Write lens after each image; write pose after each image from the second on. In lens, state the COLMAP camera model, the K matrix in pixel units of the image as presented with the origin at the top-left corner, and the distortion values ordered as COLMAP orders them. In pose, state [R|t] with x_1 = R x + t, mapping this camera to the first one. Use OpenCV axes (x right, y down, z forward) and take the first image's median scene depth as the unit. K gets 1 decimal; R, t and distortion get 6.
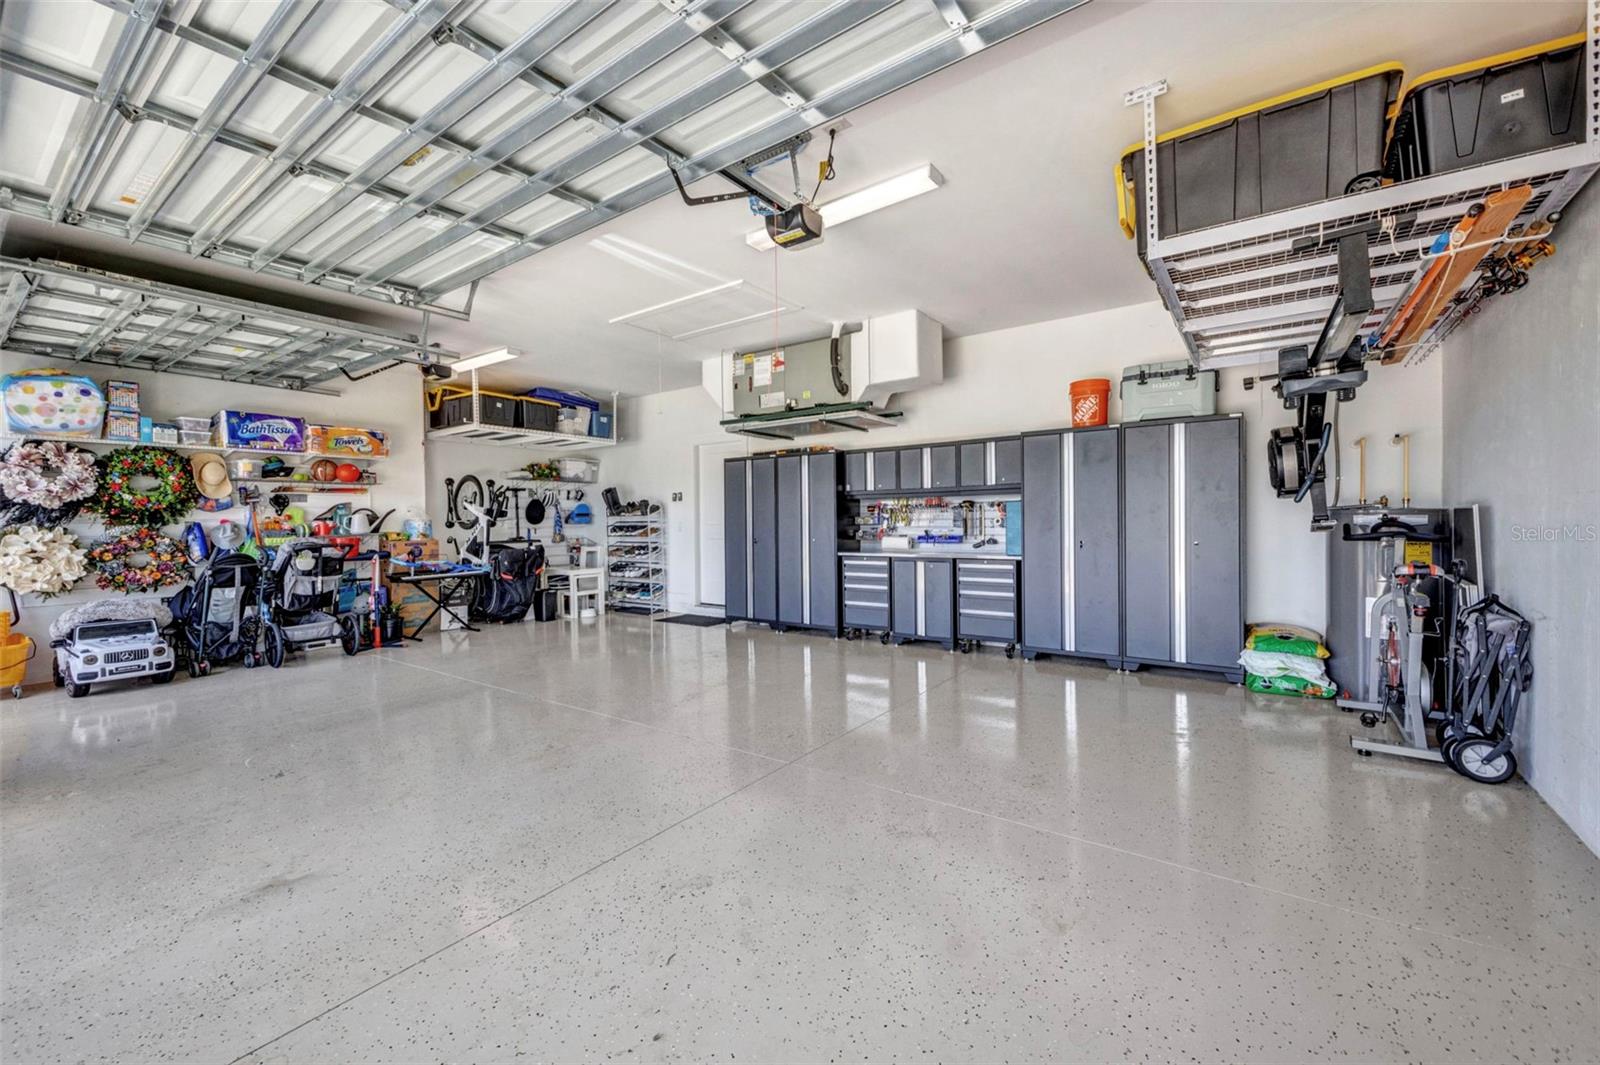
lens RADIAL K [[645.2, 0, 793.4], [0, 645.2, 533.0], [0, 0, 1]] dist [0.008403, -0.000134]
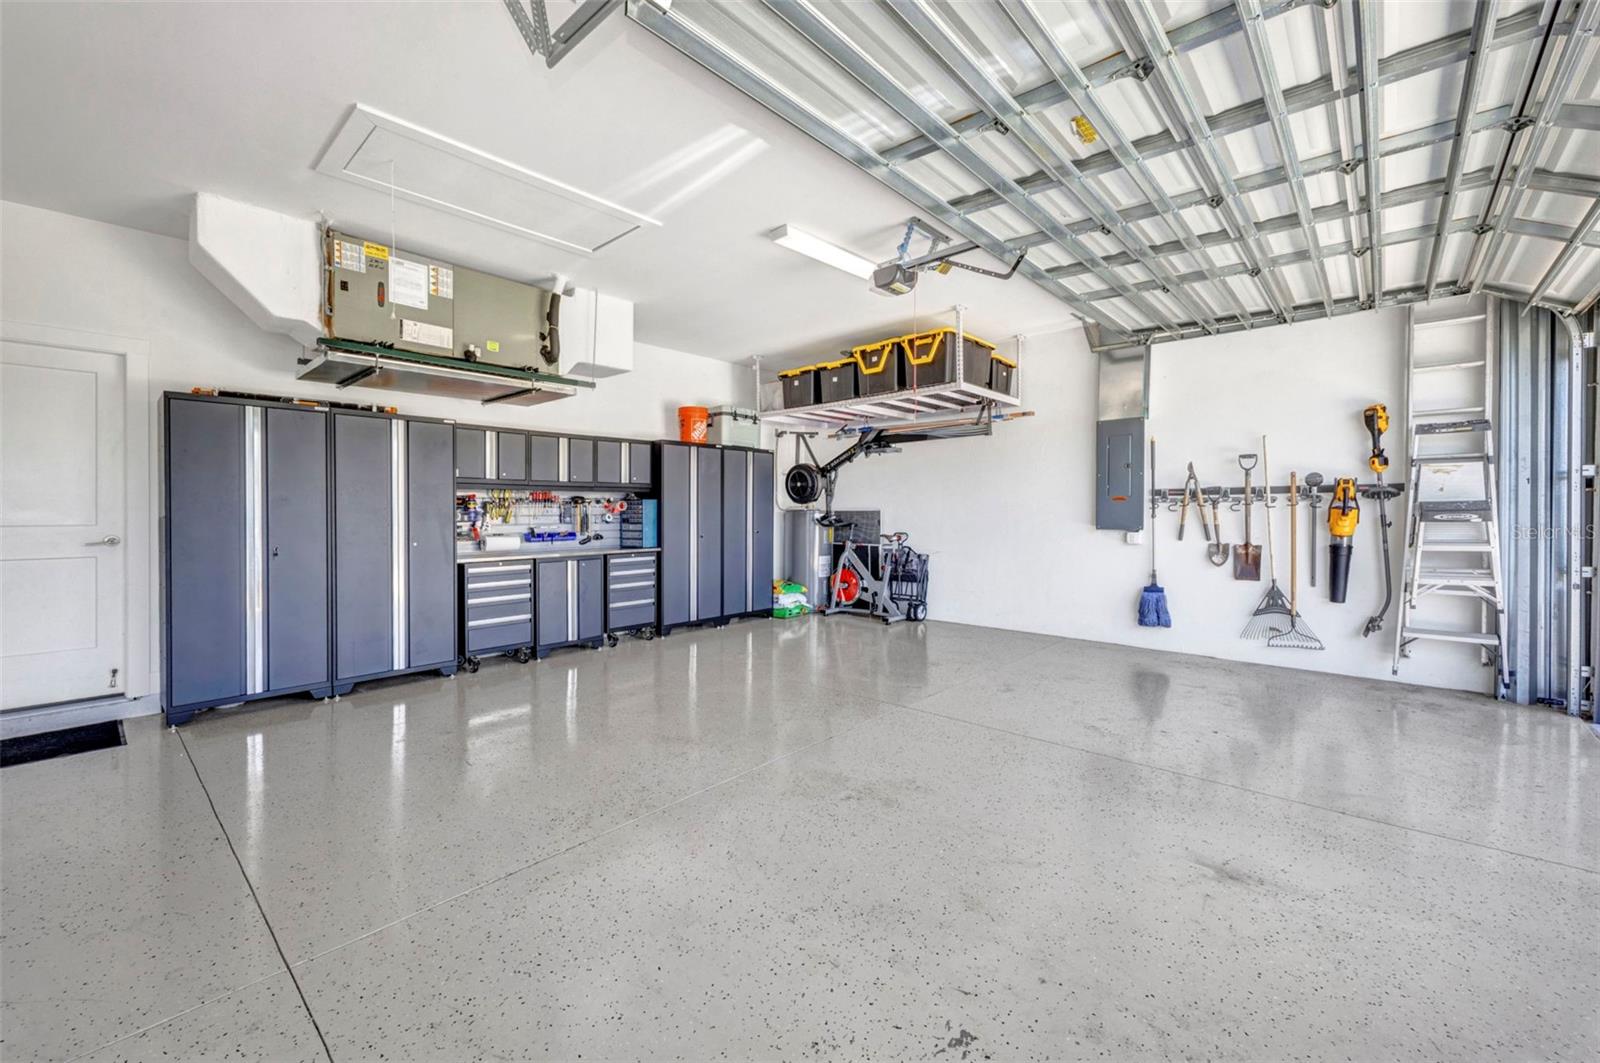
lens RADIAL K [[649.7, 0, 798.1], [0, 649.7, 532.2], [0, 0, 1]] dist [0.013761, -0.000484]
pose [[0.097599, -0.020488, 0.995015, -0.667159], [0.022503, 0.999578, 0.018374, -0.006224], [-0.994971, 0.020598, 0.098019, 0.557452]]
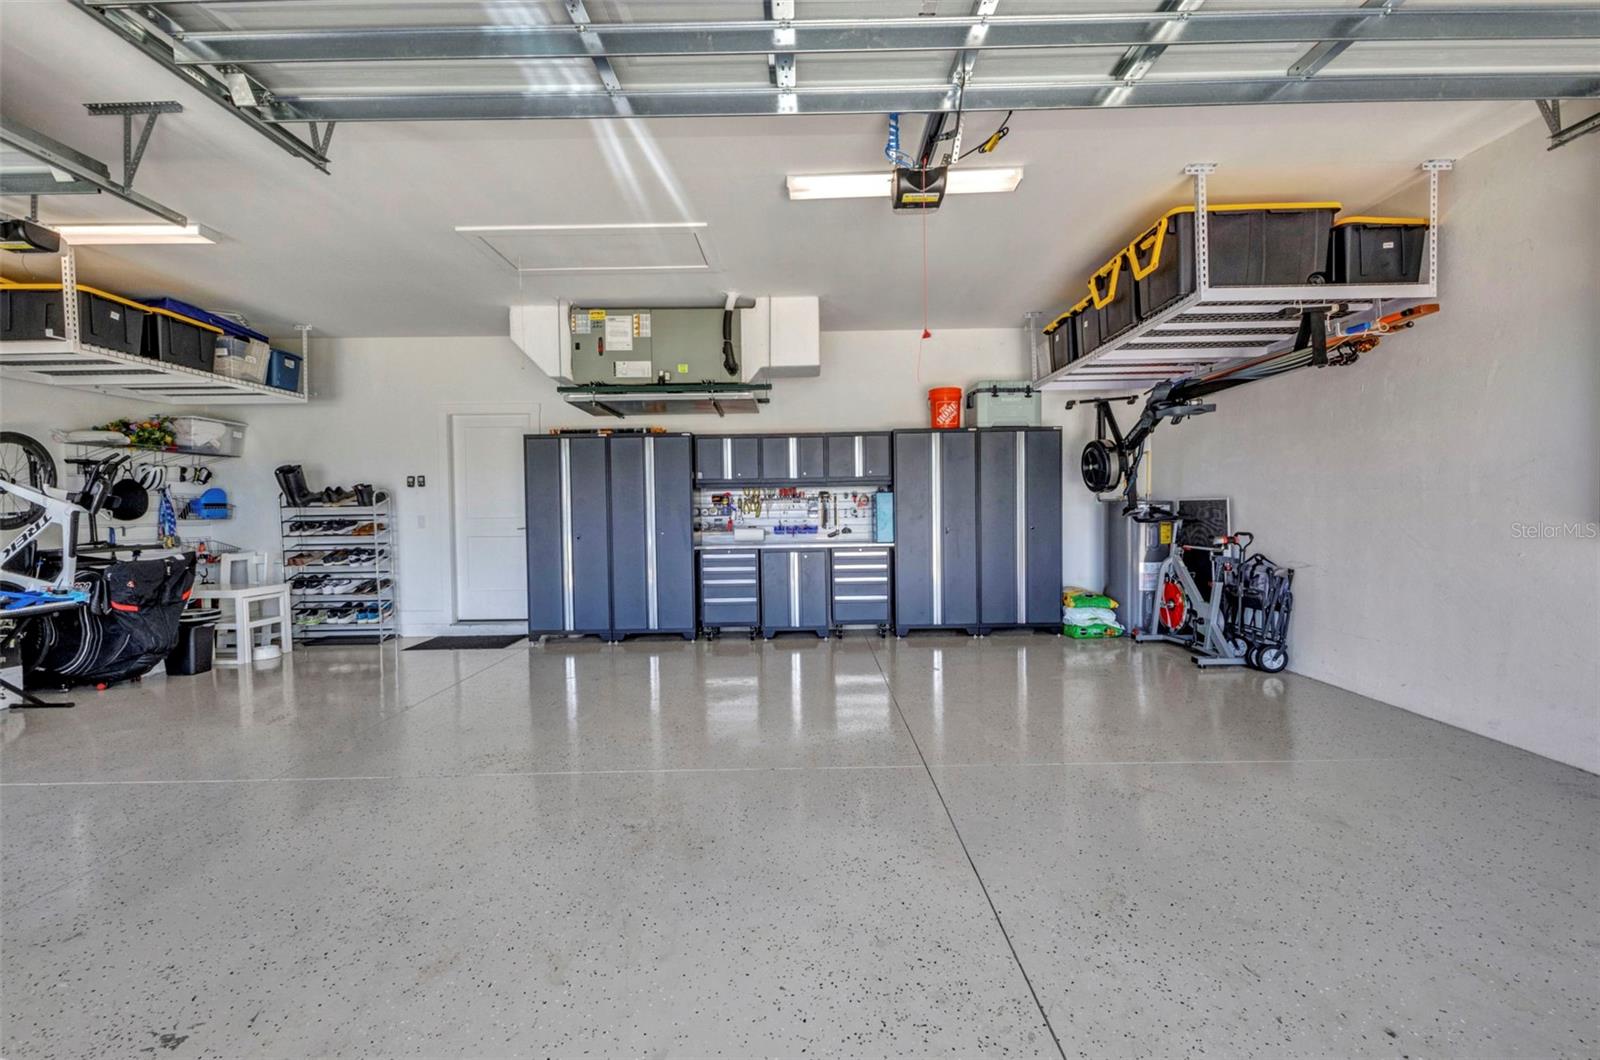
lens RADIAL K [[649.7, 0, 798.1], [0, 649.7, 530.7], [0, 0, 1]] dist [0.013761, -0.000484]
pose [[0.808420, -0.018360, 0.588320, -0.364854], [0.016880, 0.999825, 0.008006, 0.003301], [-0.588364, 0.003458, 0.808589, 0.180198]]
